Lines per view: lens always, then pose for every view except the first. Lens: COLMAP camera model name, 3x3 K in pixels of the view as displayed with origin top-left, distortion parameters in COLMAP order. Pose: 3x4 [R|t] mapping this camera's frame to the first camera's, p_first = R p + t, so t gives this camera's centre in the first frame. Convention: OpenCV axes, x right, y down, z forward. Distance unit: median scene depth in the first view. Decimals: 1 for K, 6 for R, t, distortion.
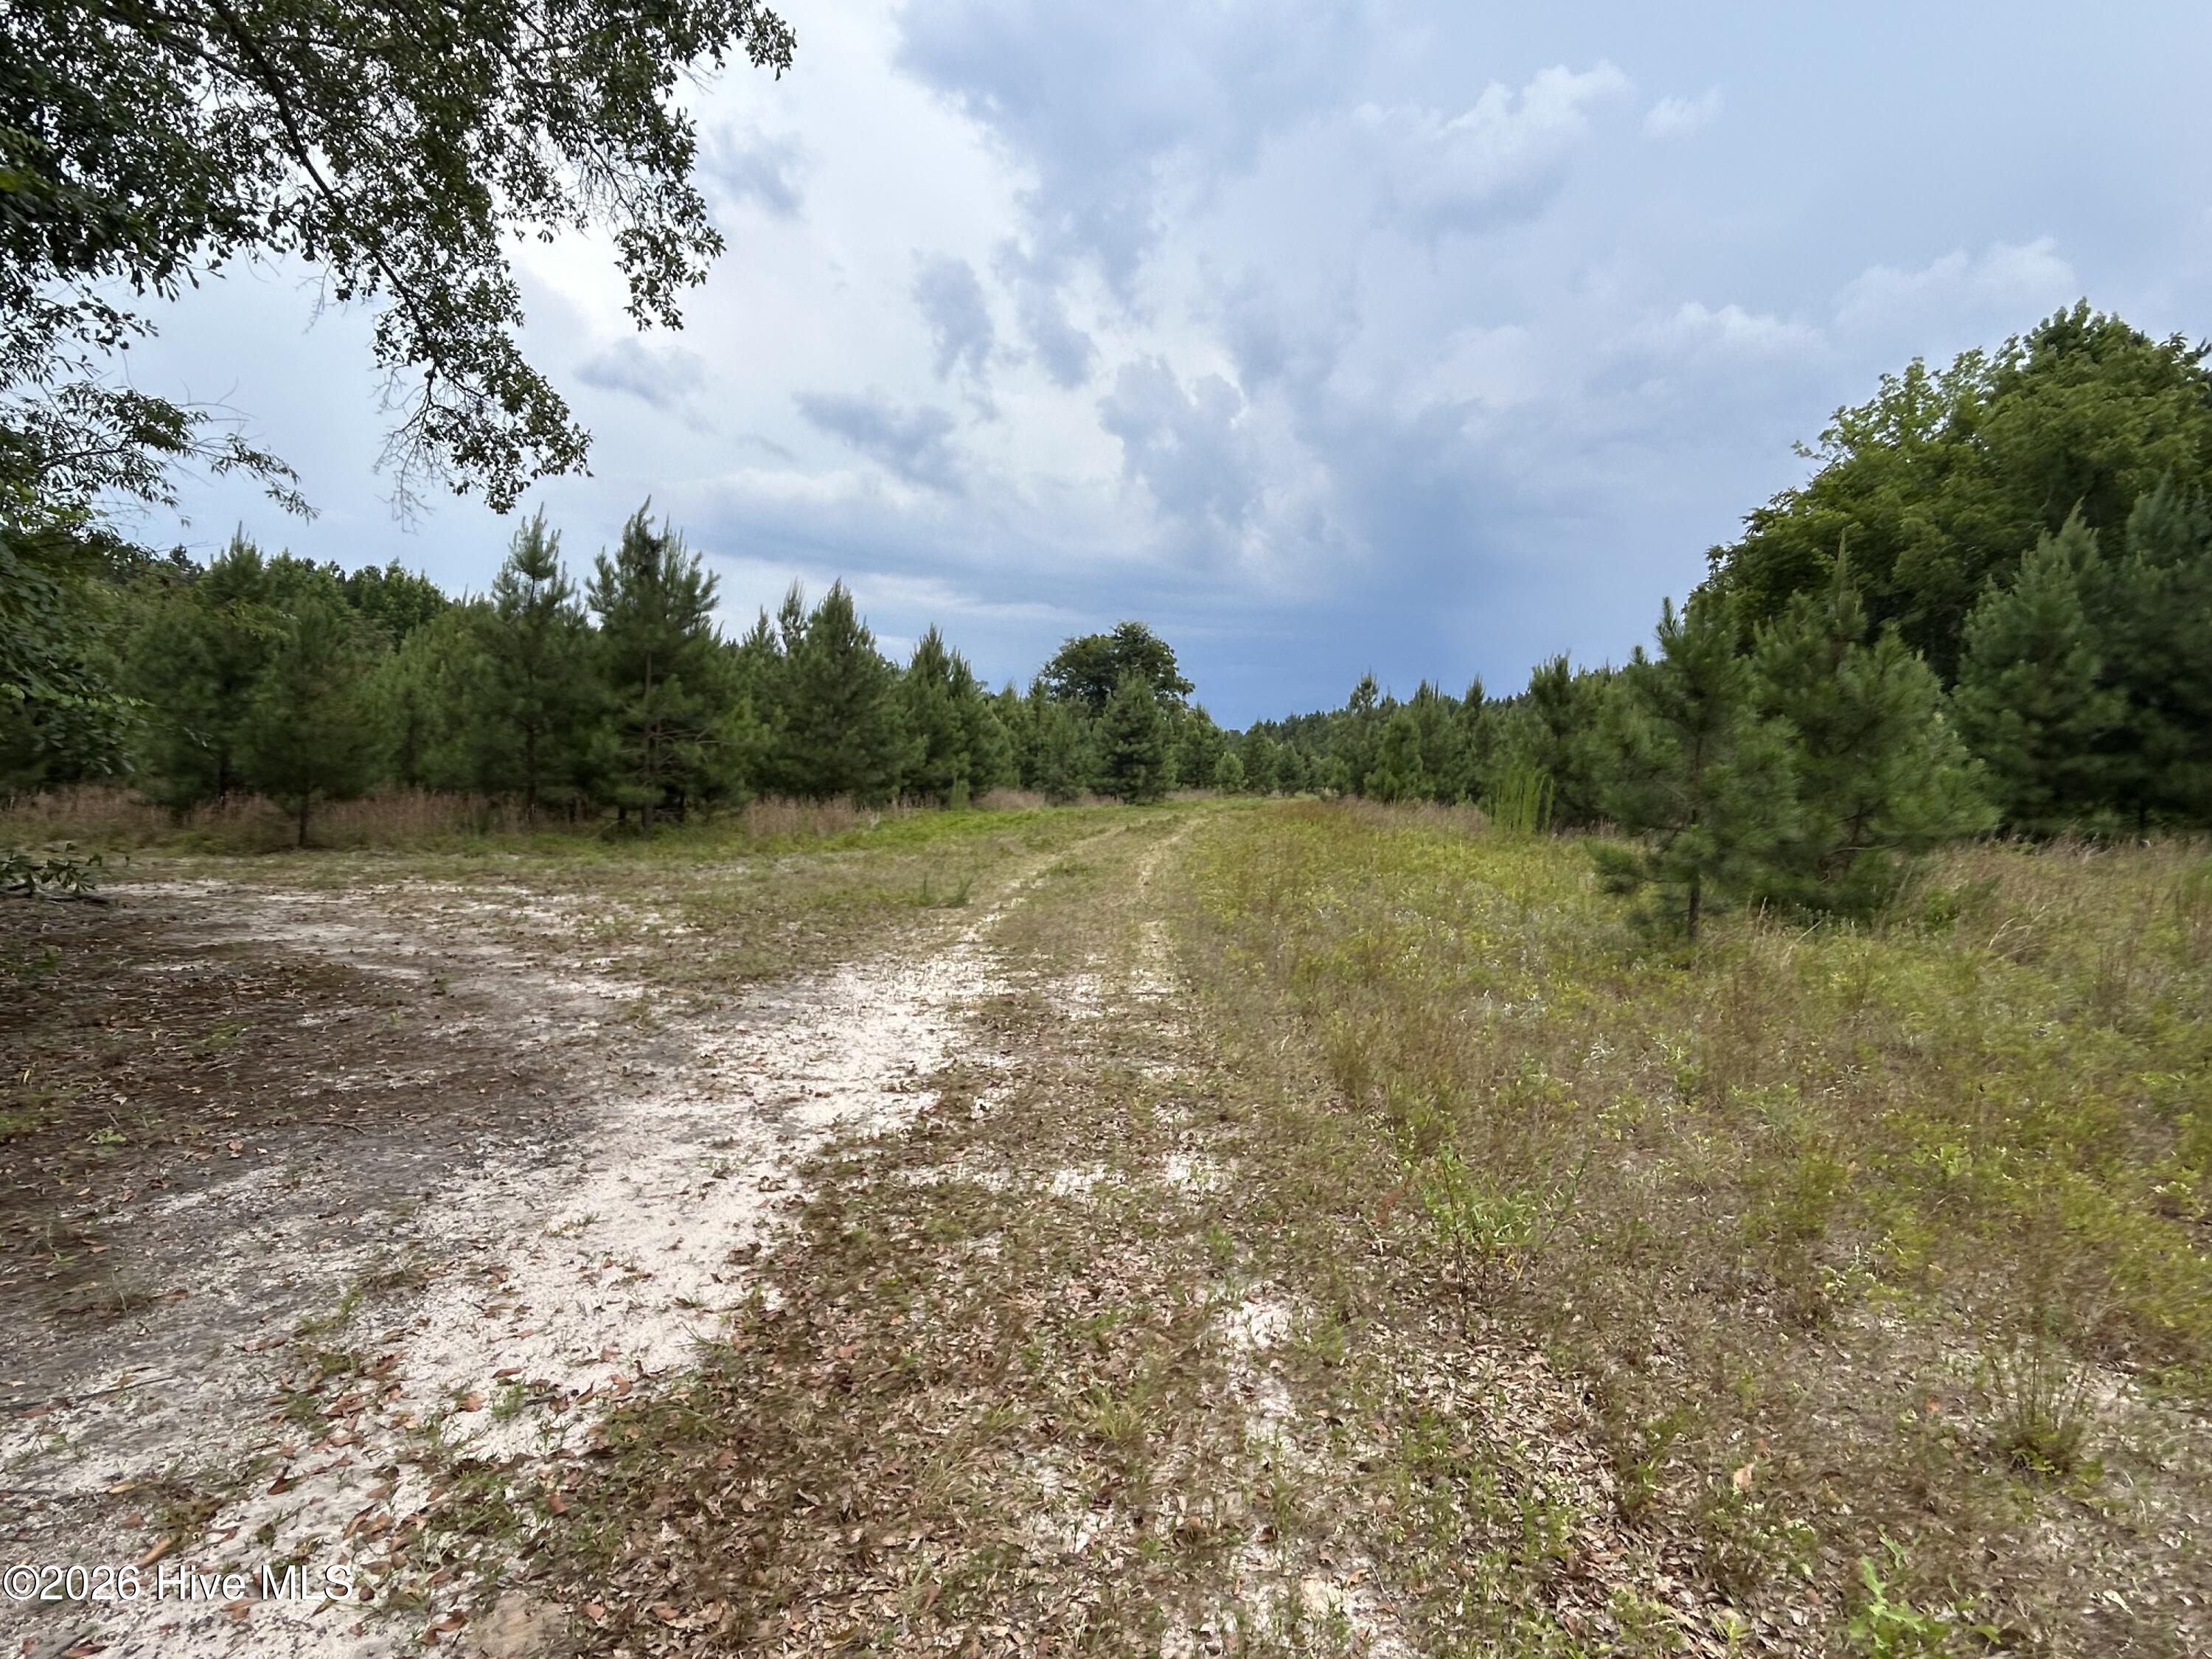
lens RADIAL K [[1255.9, 0, 1112.1], [0, 1255.9, 825.4], [0, 0, 1]] dist [-0.018182, 0.001313]
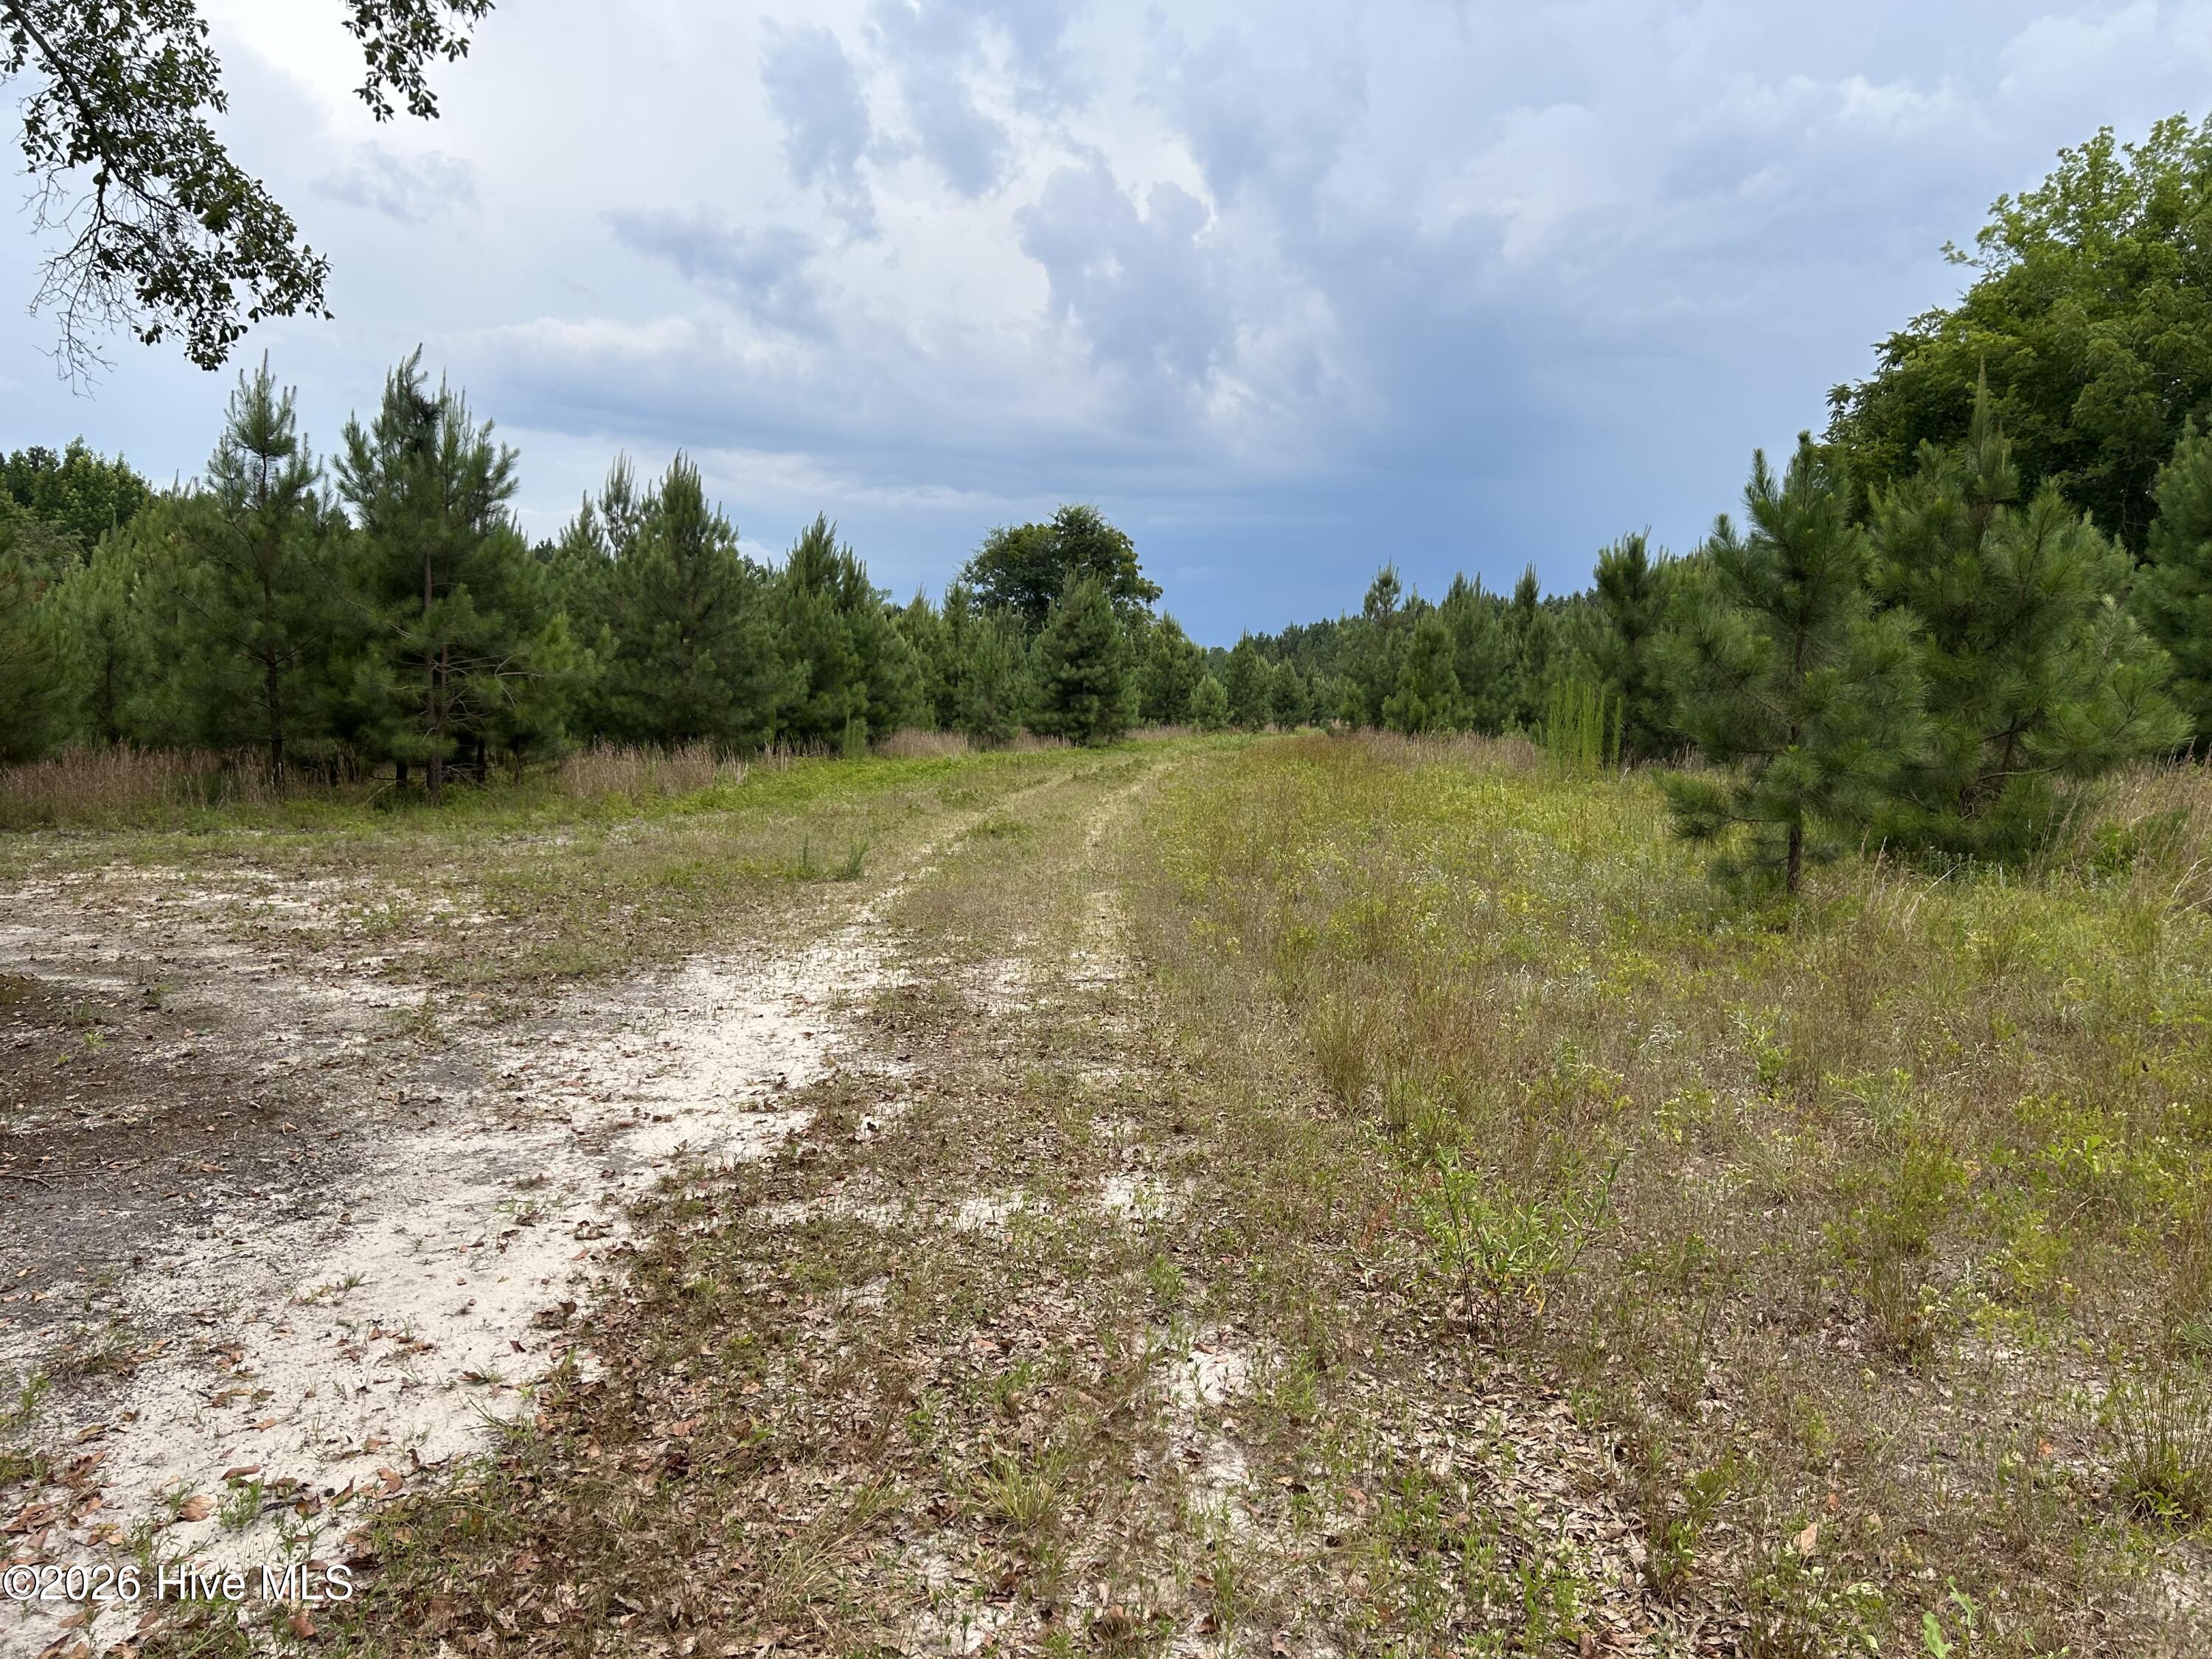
lens RADIAL K [[1642.6, 0, 1106.0], [0, 1642.6, 829.5], [0, 0, 1]] dist [0.025830, -0.029107]
pose [[0.999303, -0.026410, 0.026390, 0.024659], [0.025530, 0.999125, 0.033133, 0.012504], [-0.027242, -0.032436, 0.999102, -0.020211]]
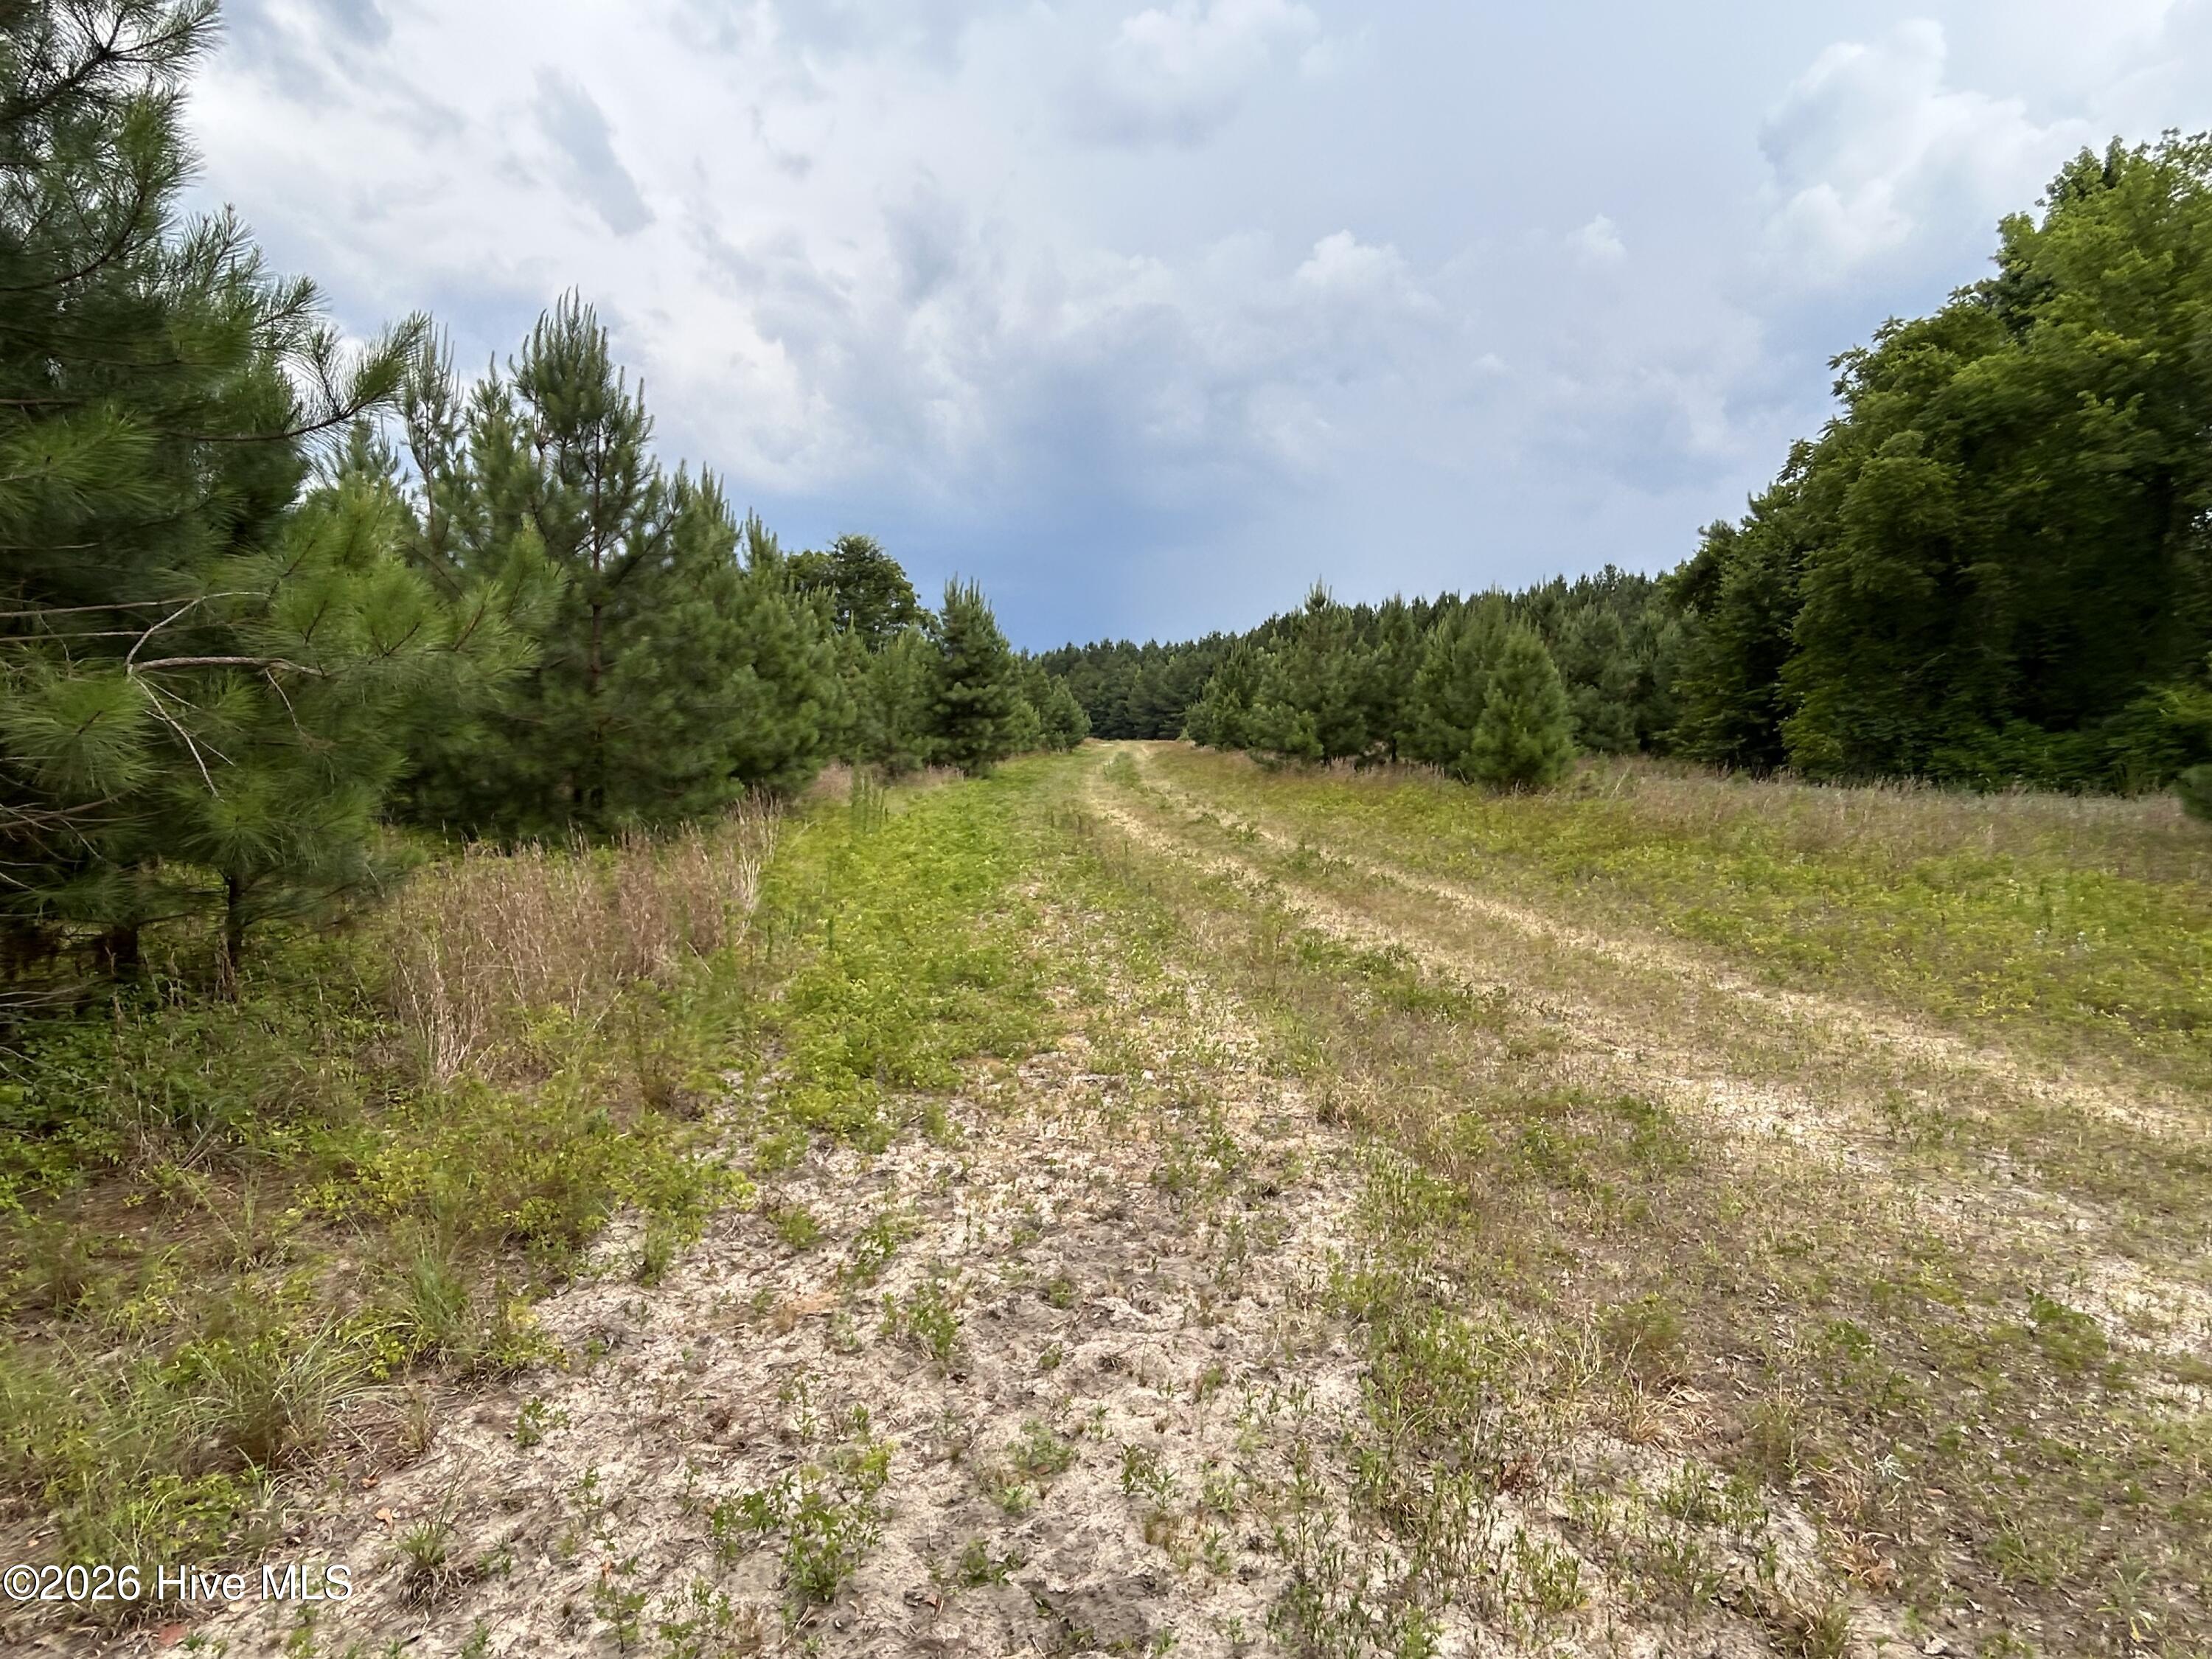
lens RADIAL K [[1255.9, 0, 1112.1], [0, 1255.9, 825.4], [0, 0, 1]] dist [-0.018182, 0.001313]
pose [[0.958607, -0.041614, 0.281675, -0.908202], [0.029889, 0.998504, 0.045796, -0.168951], [-0.283159, -0.035481, 0.958416, 2.909804]]
